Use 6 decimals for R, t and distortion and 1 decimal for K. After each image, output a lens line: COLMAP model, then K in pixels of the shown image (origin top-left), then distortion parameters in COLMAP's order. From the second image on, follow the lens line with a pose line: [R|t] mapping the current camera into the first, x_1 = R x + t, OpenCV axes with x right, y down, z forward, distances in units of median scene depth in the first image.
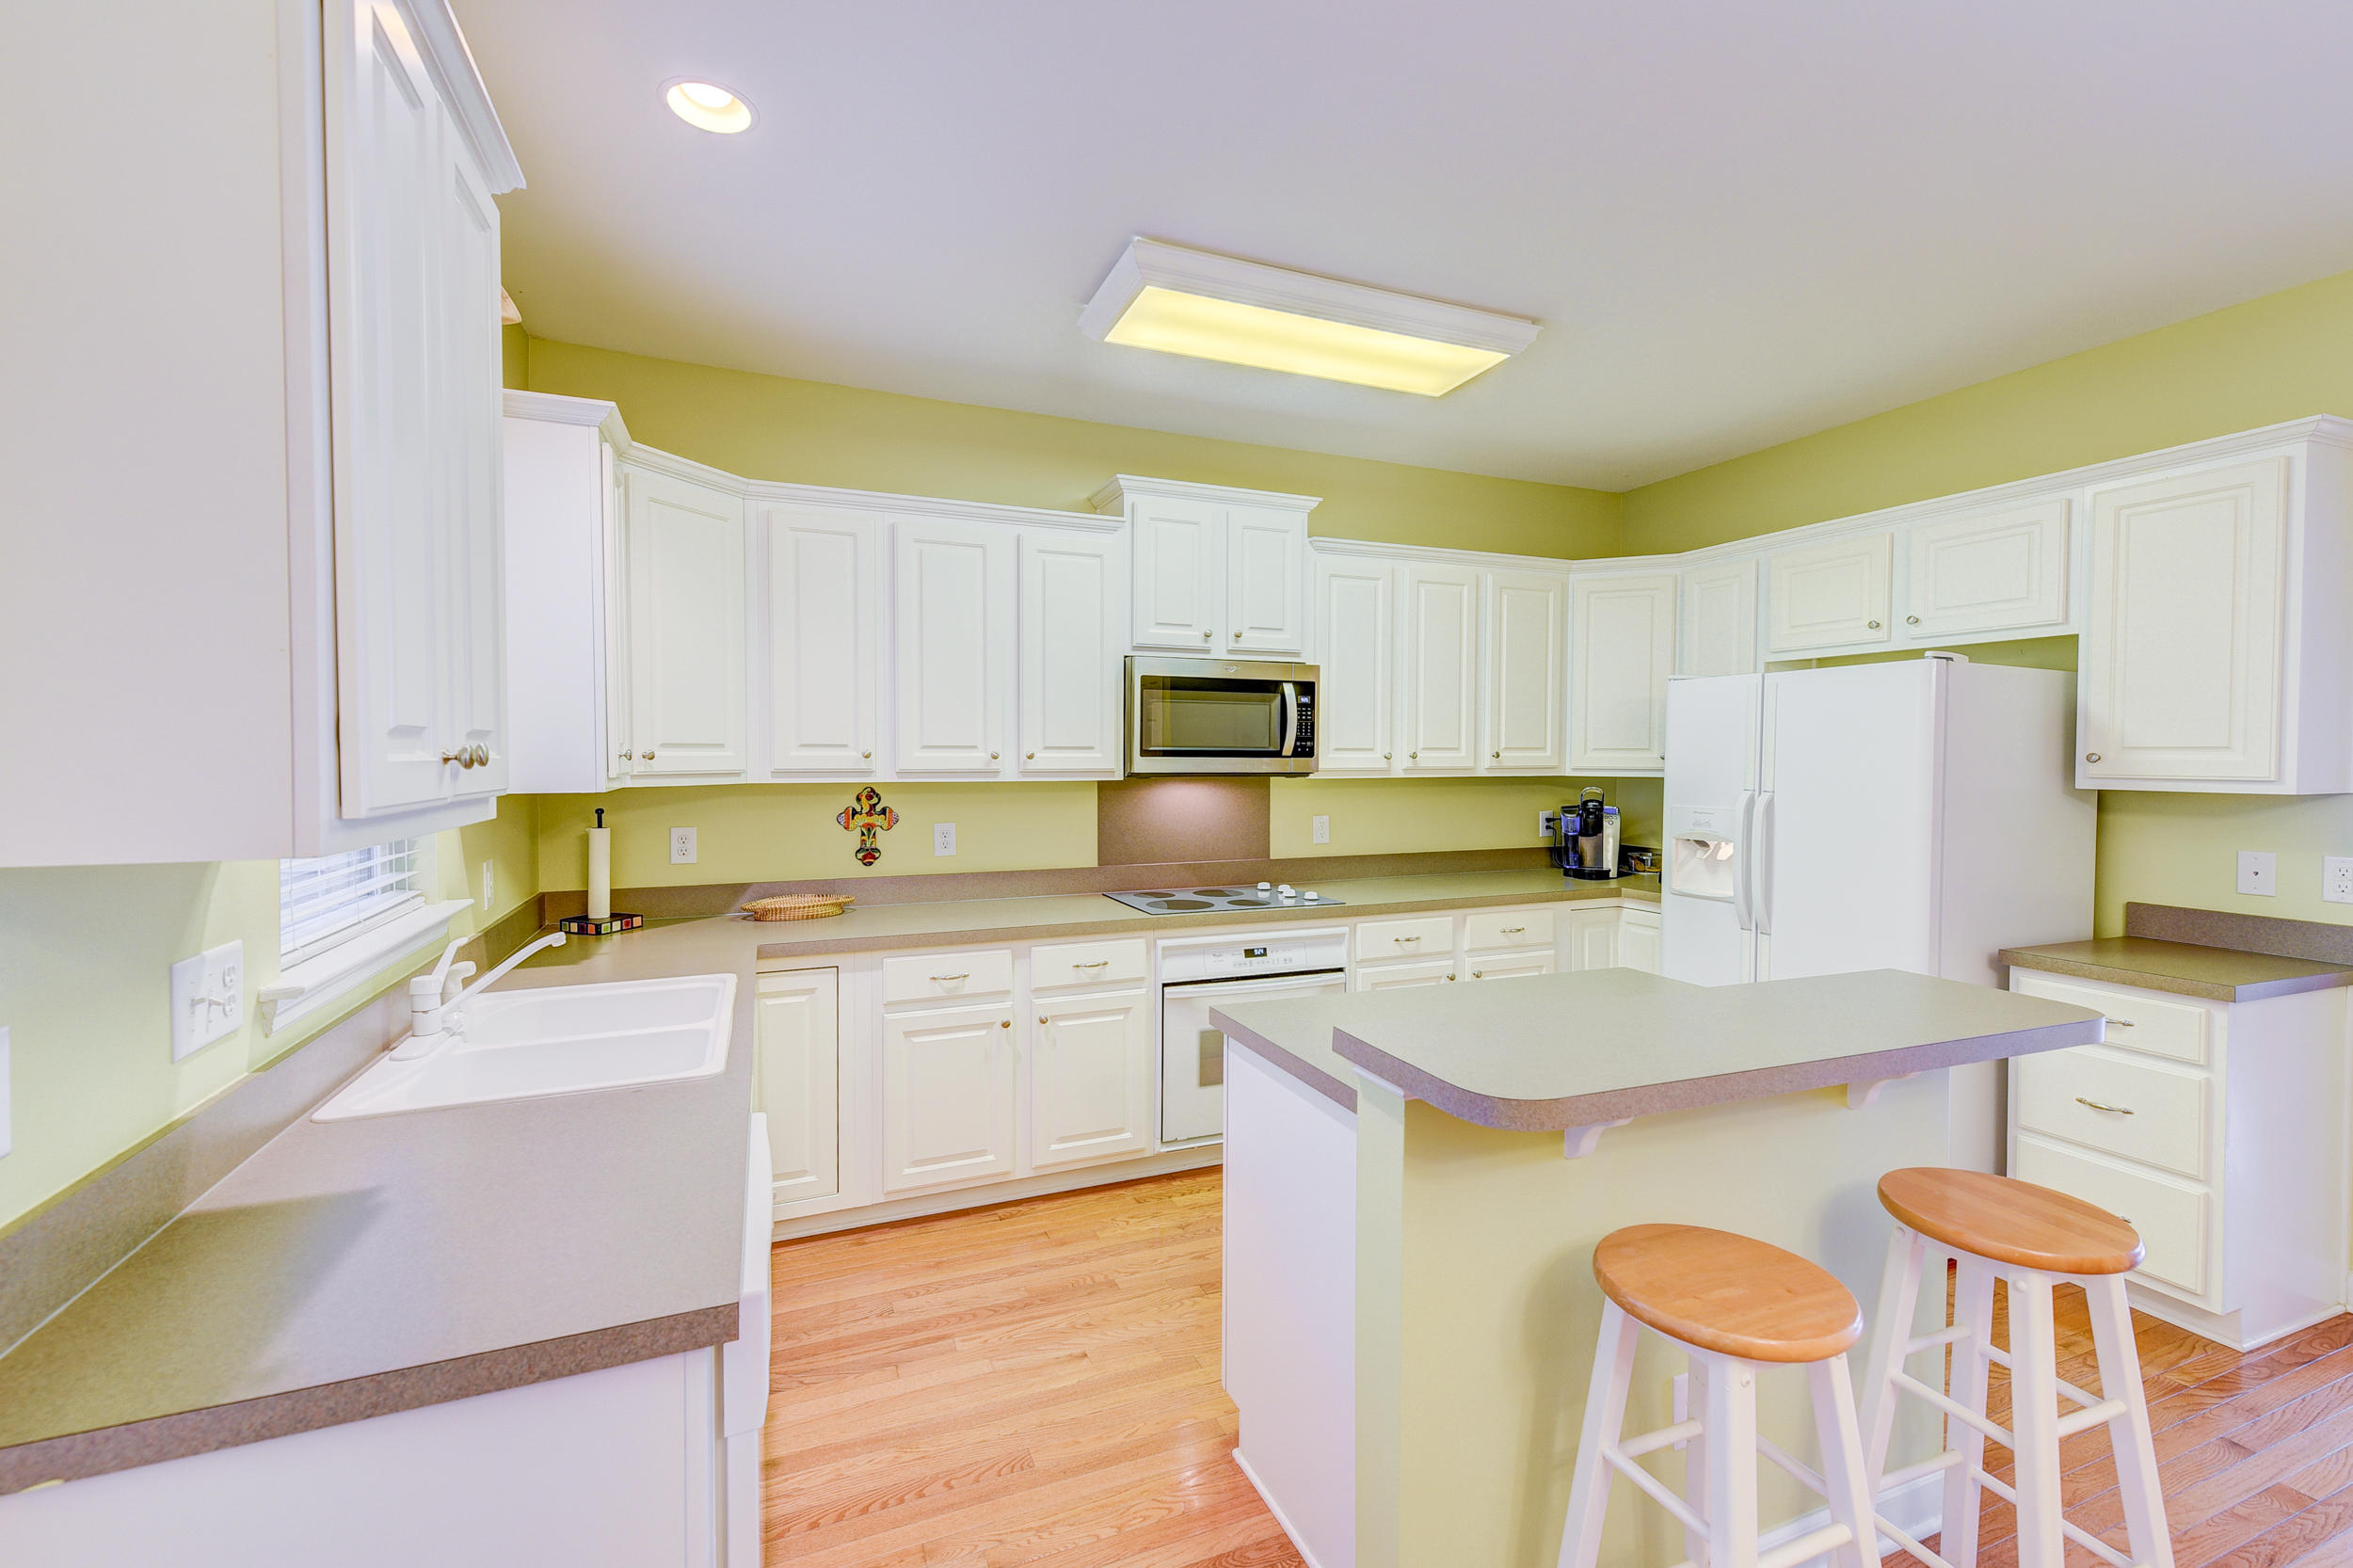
lens RADIAL K [[993.4, 0, 1172.1], [0, 993.4, 777.9], [0, 0, 1]] dist [0.026657, -0.007858]
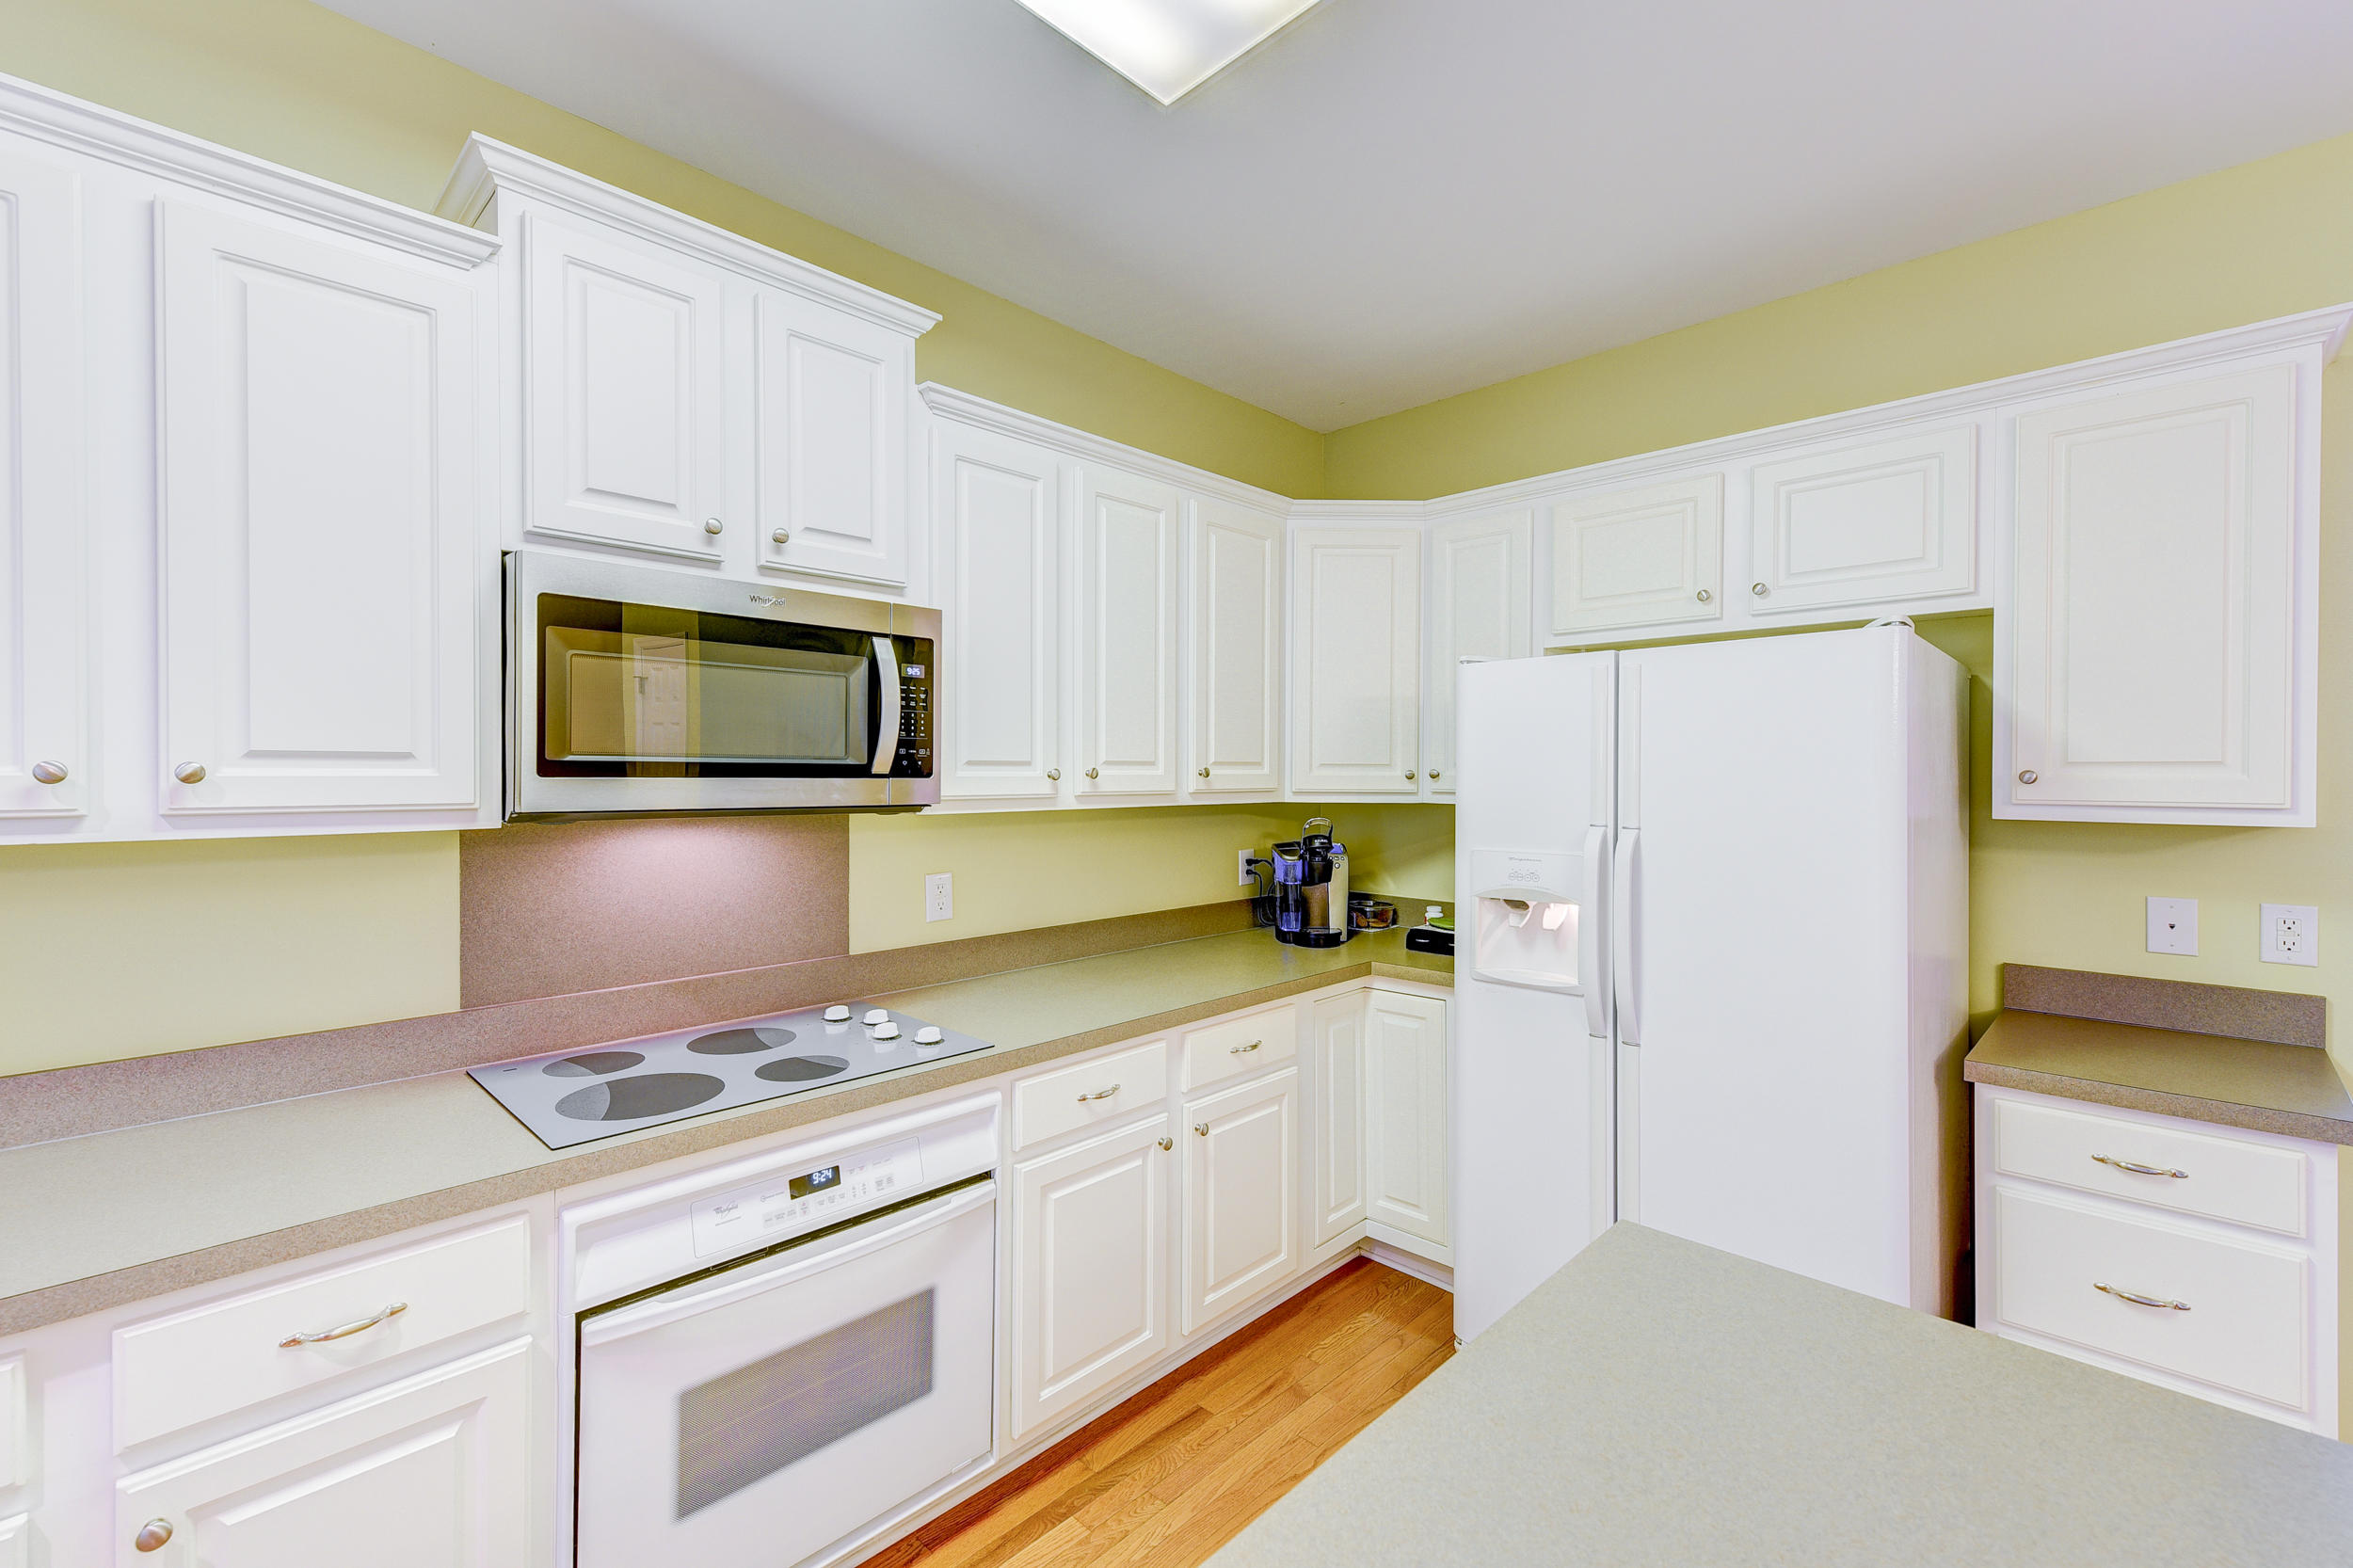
lens RADIAL K [[993.4, 0, 1172.1], [0, 993.4, 777.9], [0, 0, 1]] dist [0.026657, -0.007858]
pose [[0.918869, -0.001844, 0.394558, 0.050452], [0.009204, 0.999817, -0.016763, -0.010209], [-0.394455, 0.019035, 0.918718, 0.467134]]
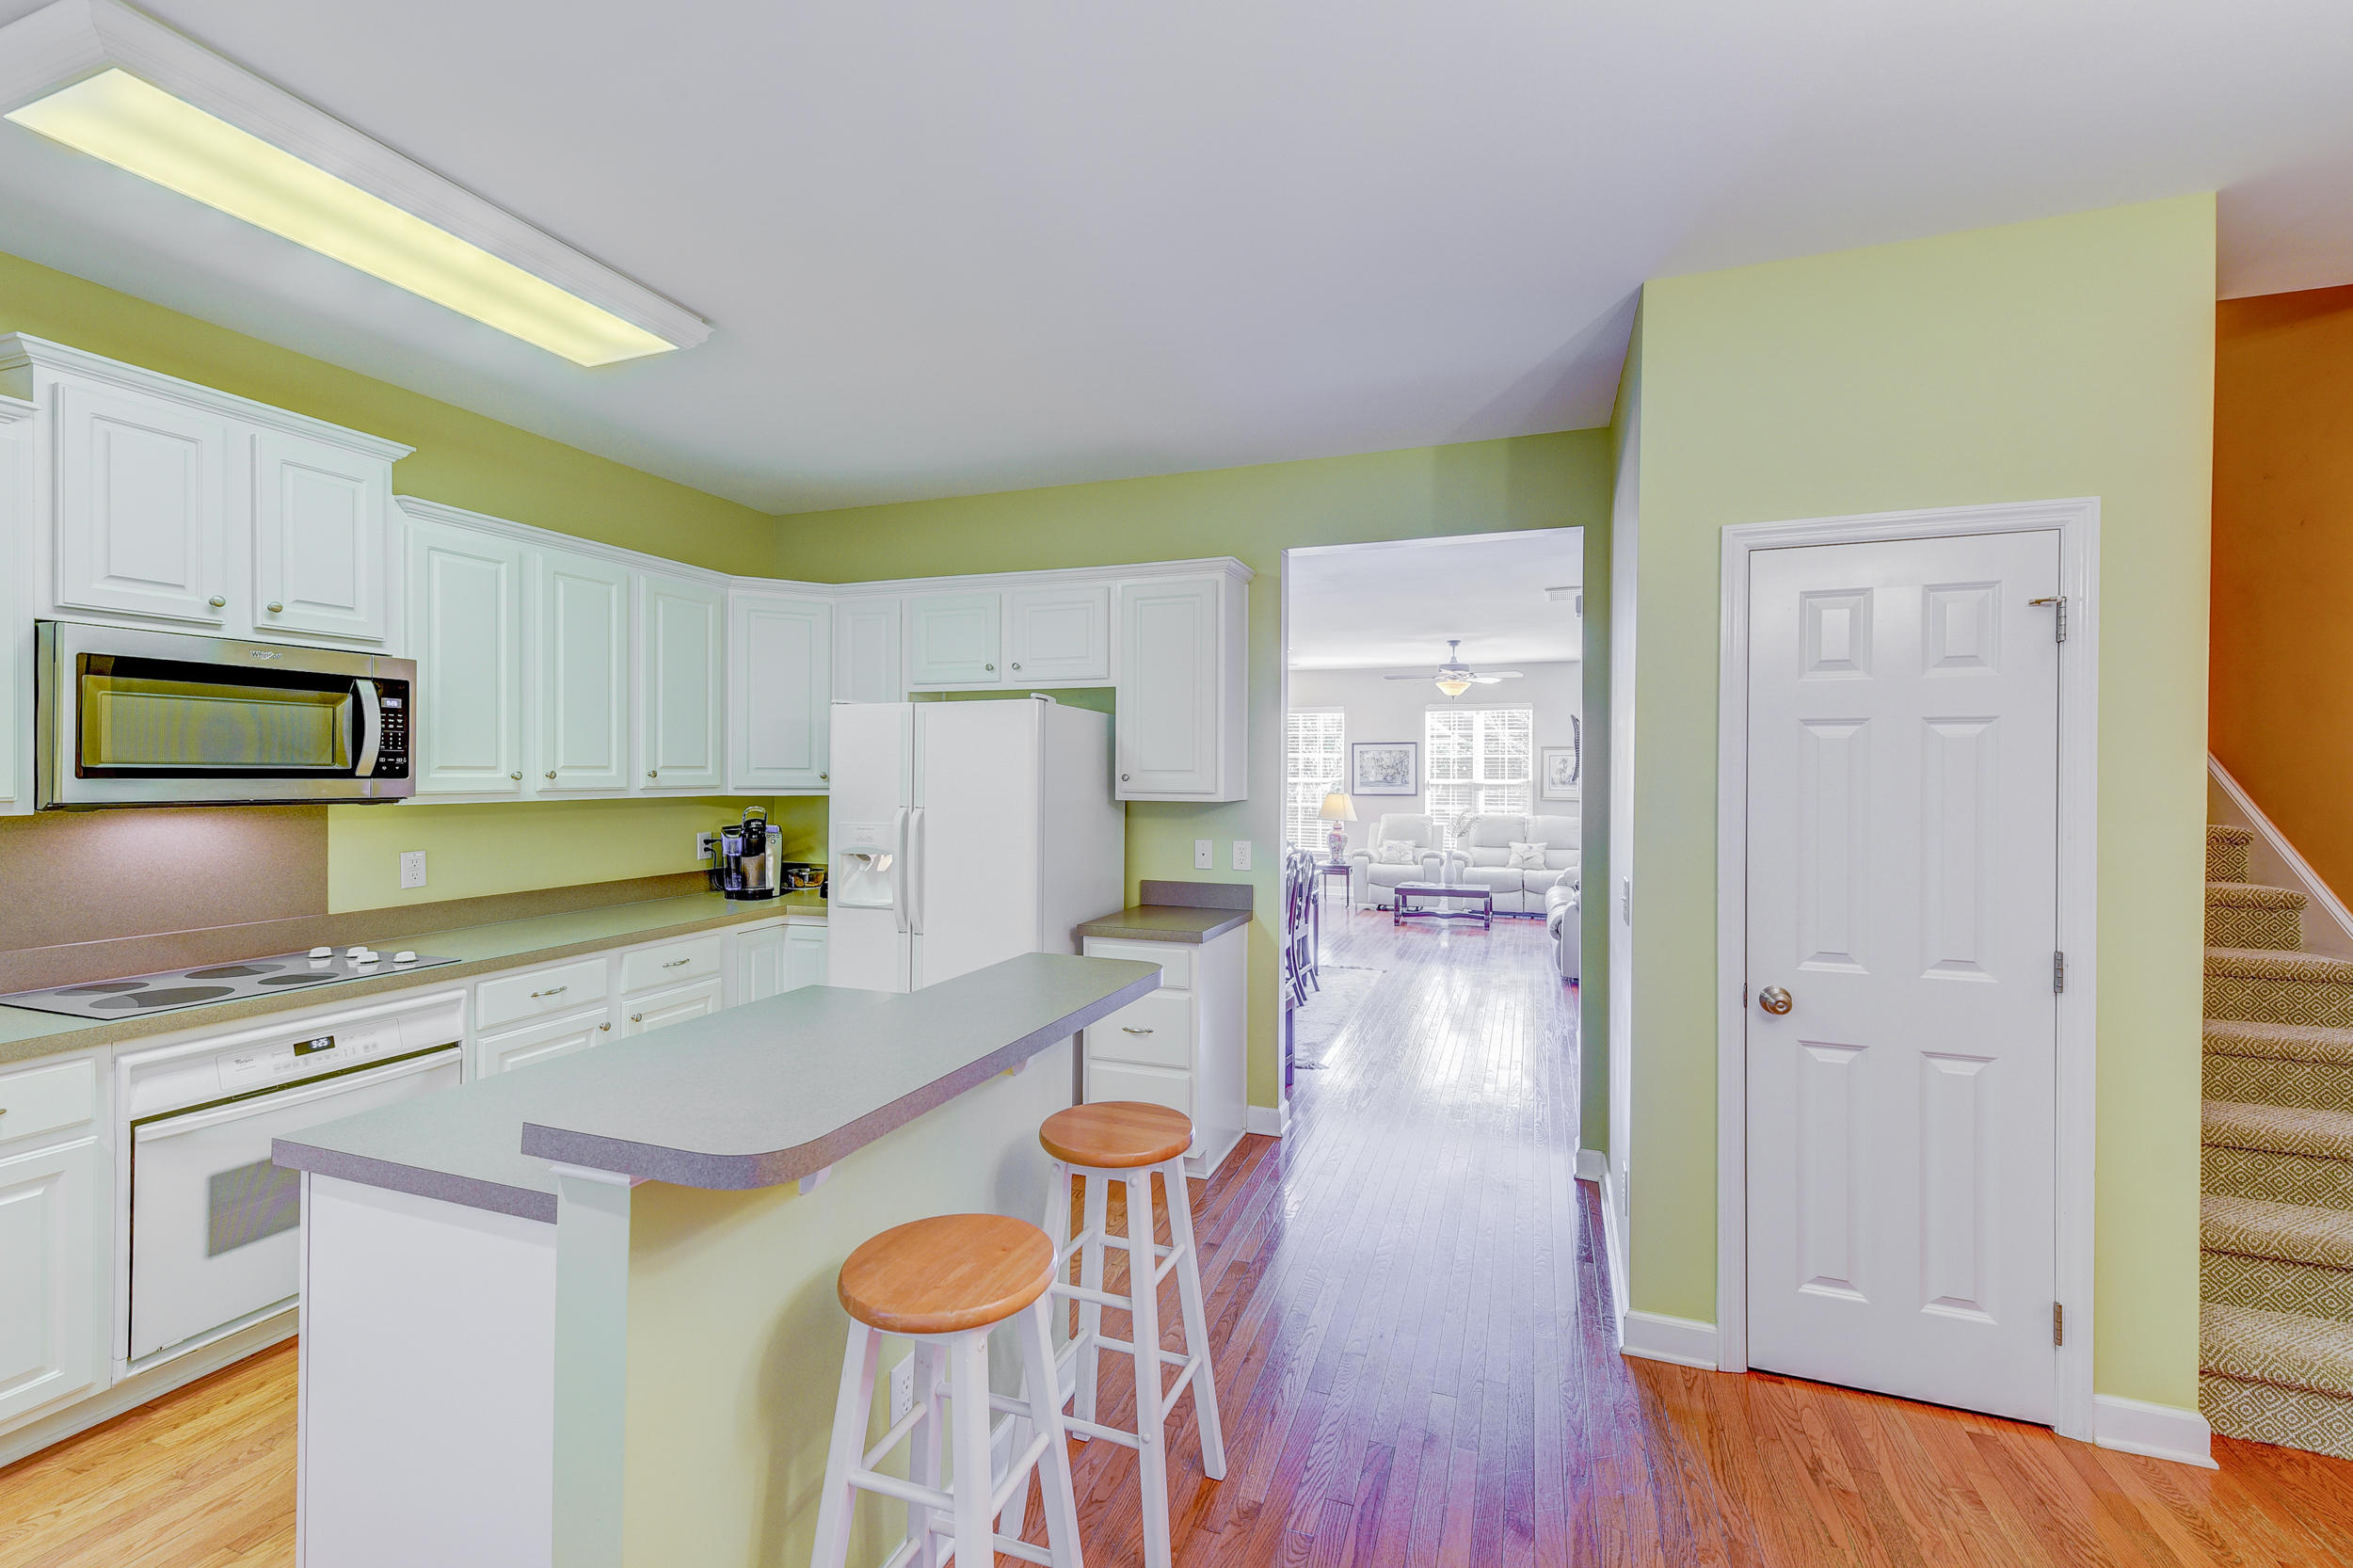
lens RADIAL K [[993.4, 0, 1172.1], [0, 993.4, 777.9], [0, 0, 1]] dist [0.026657, -0.007858]
pose [[0.677584, -0.003179, 0.735439, -0.032916], [0.014607, 0.999852, -0.009136, -0.004935], [-0.735300, 0.016933, 0.677530, 0.028560]]
